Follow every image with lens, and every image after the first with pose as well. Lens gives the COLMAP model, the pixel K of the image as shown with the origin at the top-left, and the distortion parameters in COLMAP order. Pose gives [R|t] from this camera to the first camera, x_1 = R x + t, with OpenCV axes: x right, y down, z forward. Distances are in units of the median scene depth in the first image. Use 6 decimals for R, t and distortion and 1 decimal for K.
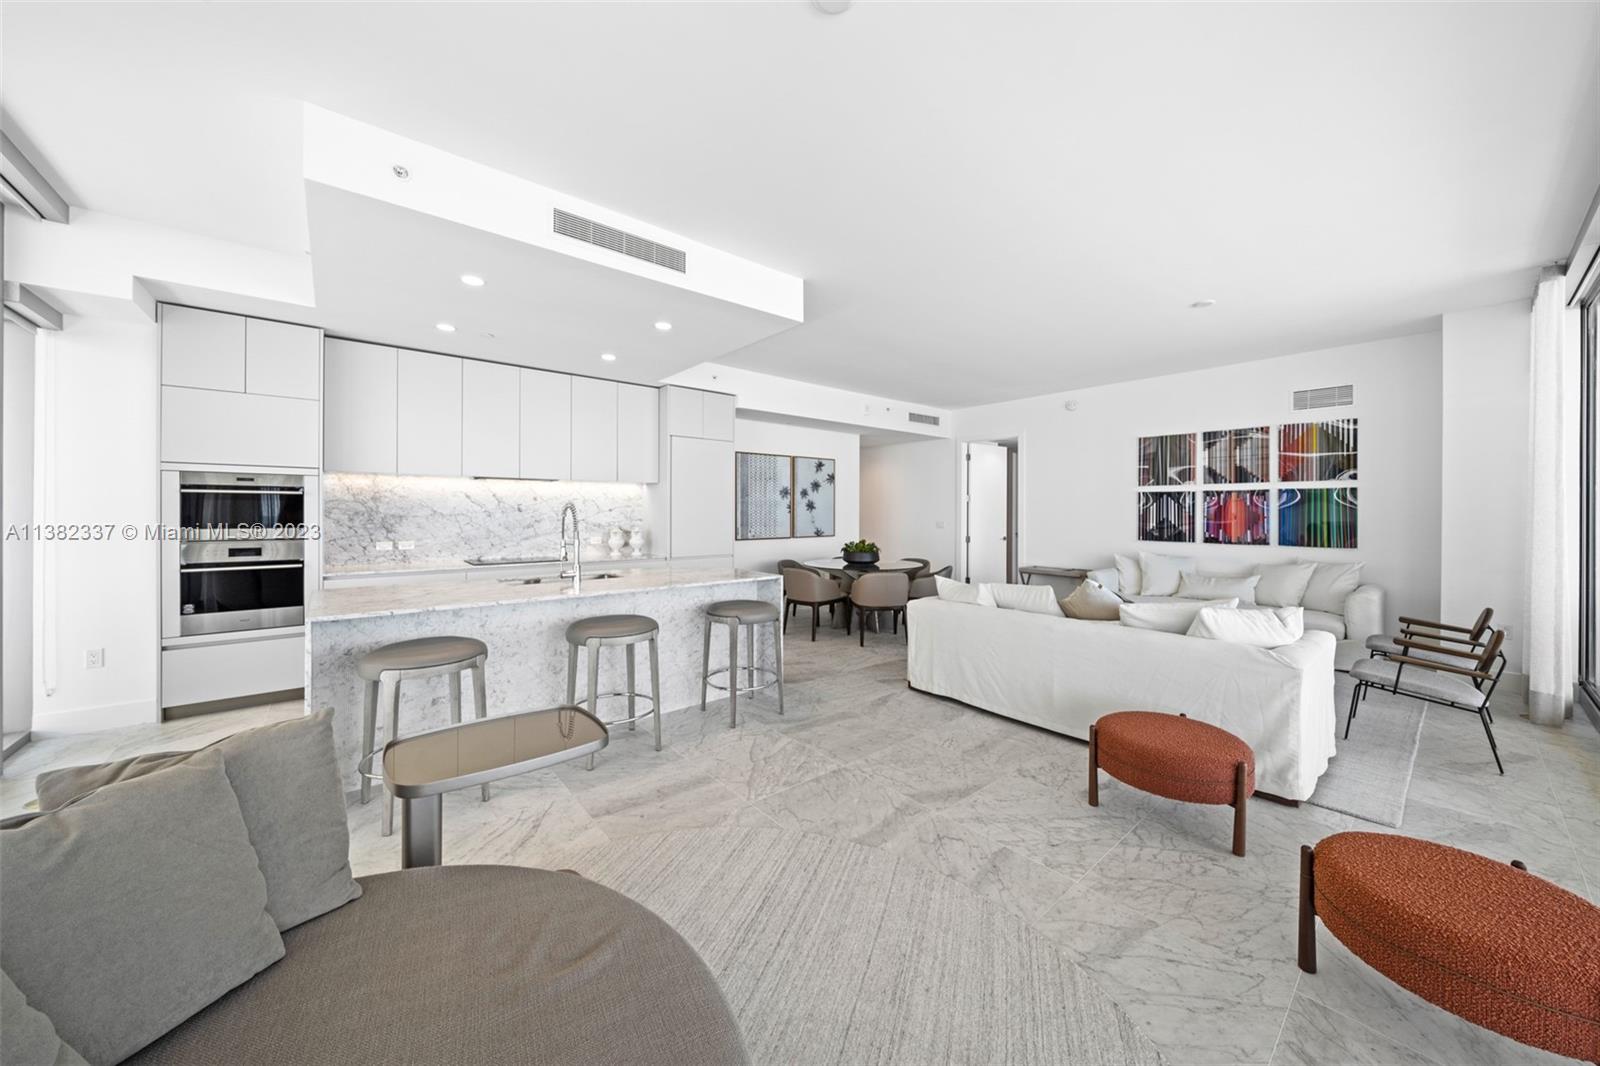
lens RADIAL K [[558.5, 0, 819.0], [0, 558.5, 503.7], [0, 0, 1]] dist [-0.003543, -0.000186]
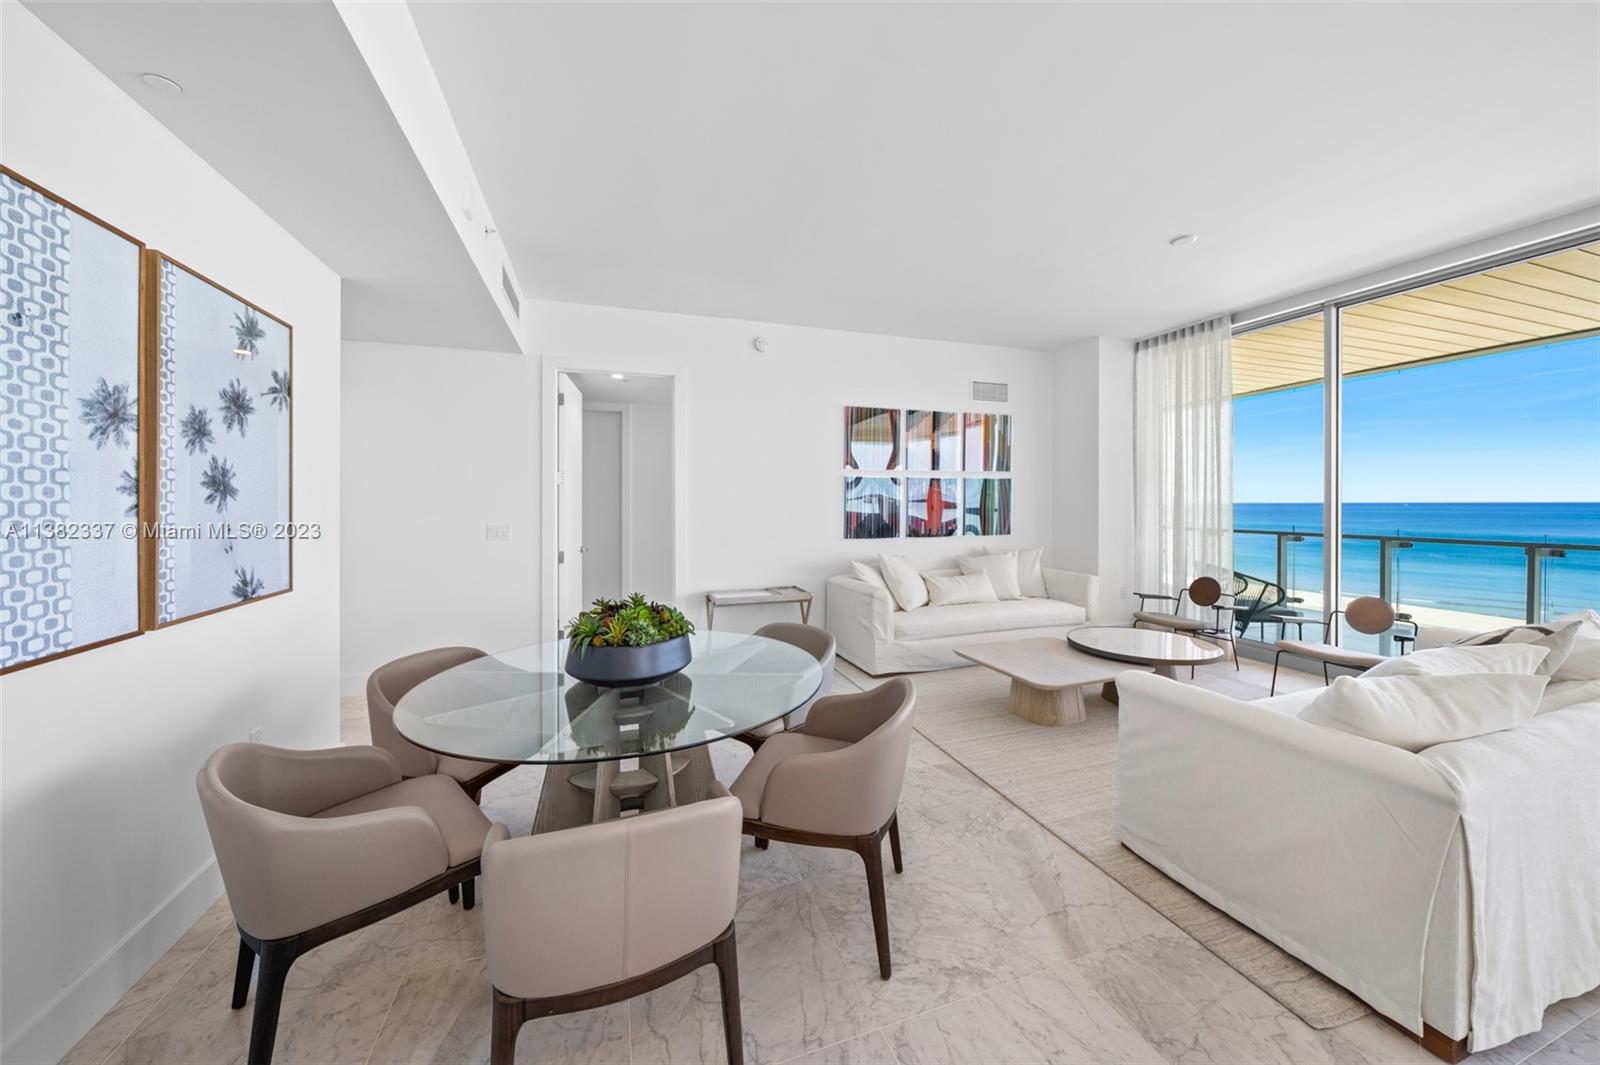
lens RADIAL K [[559.8, 0, 800.1], [0, 559.8, 494.6], [0, 0, 1]] dist [-0.001649, -0.000078]
pose [[0.371600, 0.008462, 0.928354, -0.181656], [-0.007522, 0.999953, -0.006104, 0.010108], [-0.928362, -0.004715, 0.371646, 0.824398]]
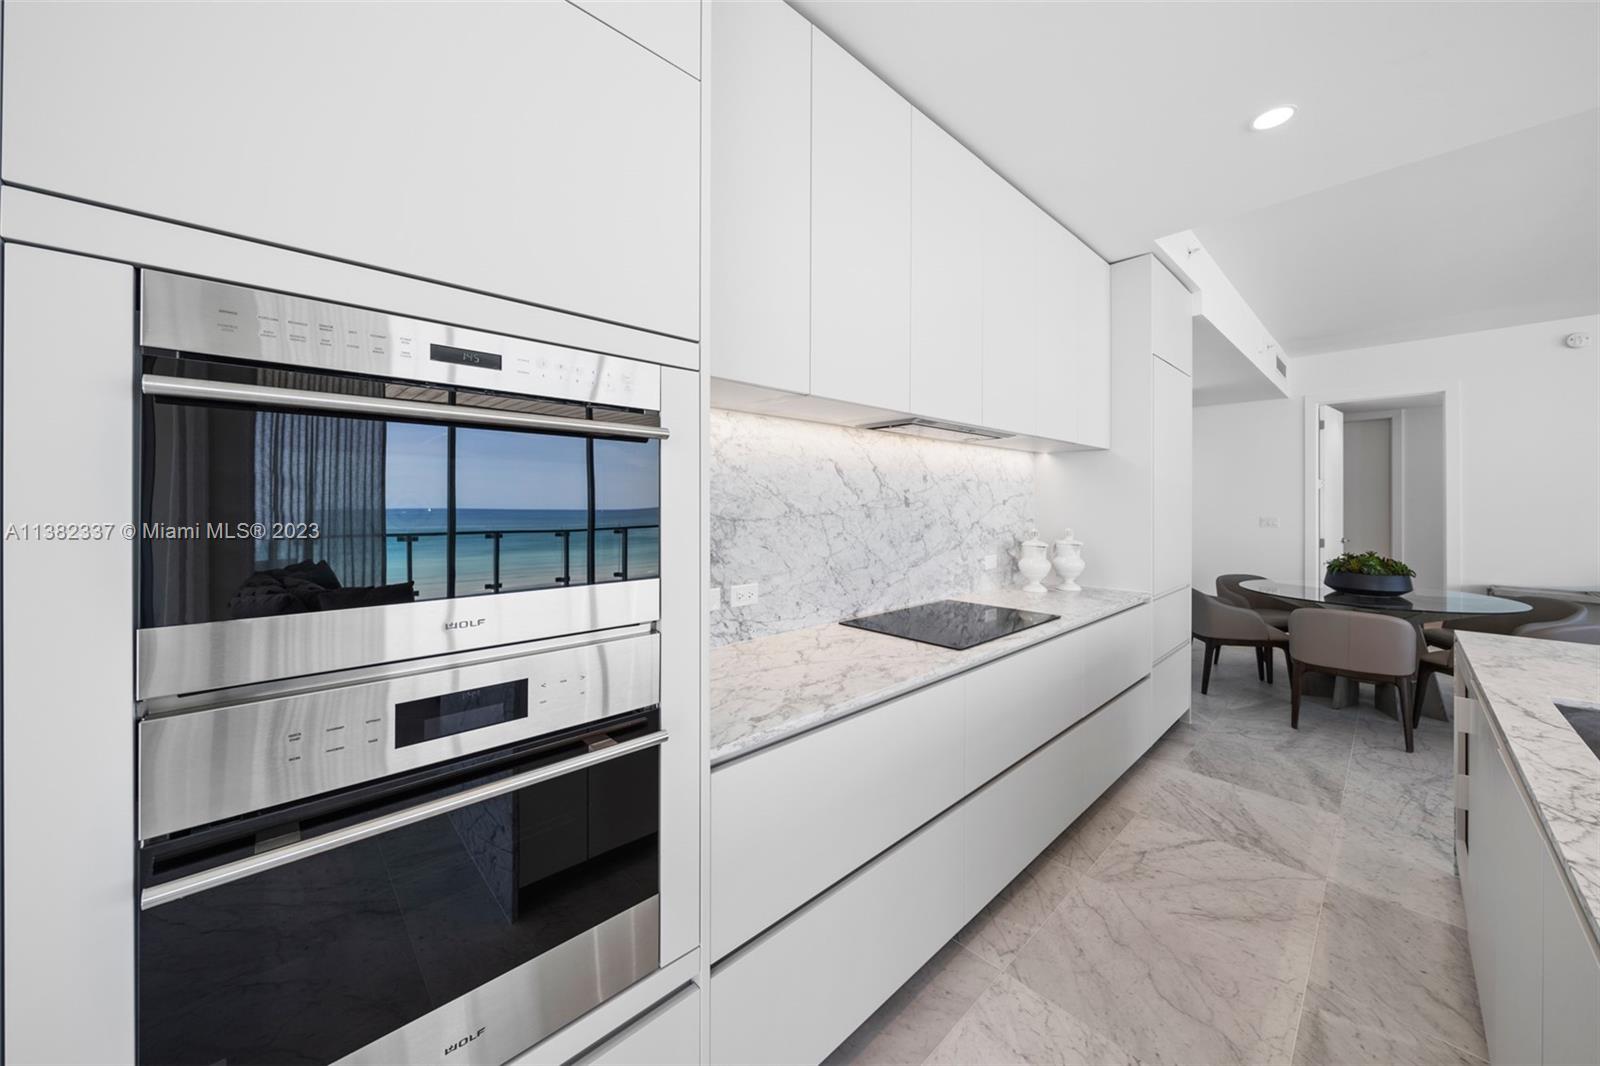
lens RADIAL K [[558.5, 0, 819.0], [0, 558.5, 503.7], [0, 0, 1]] dist [-0.003543, -0.000186]
pose [[0.998646, -0.001898, 0.051988, -0.540228], [0.001142, 0.999893, 0.014576, 0.004686], [-0.052011, -0.014496, 0.998541, 0.466847]]
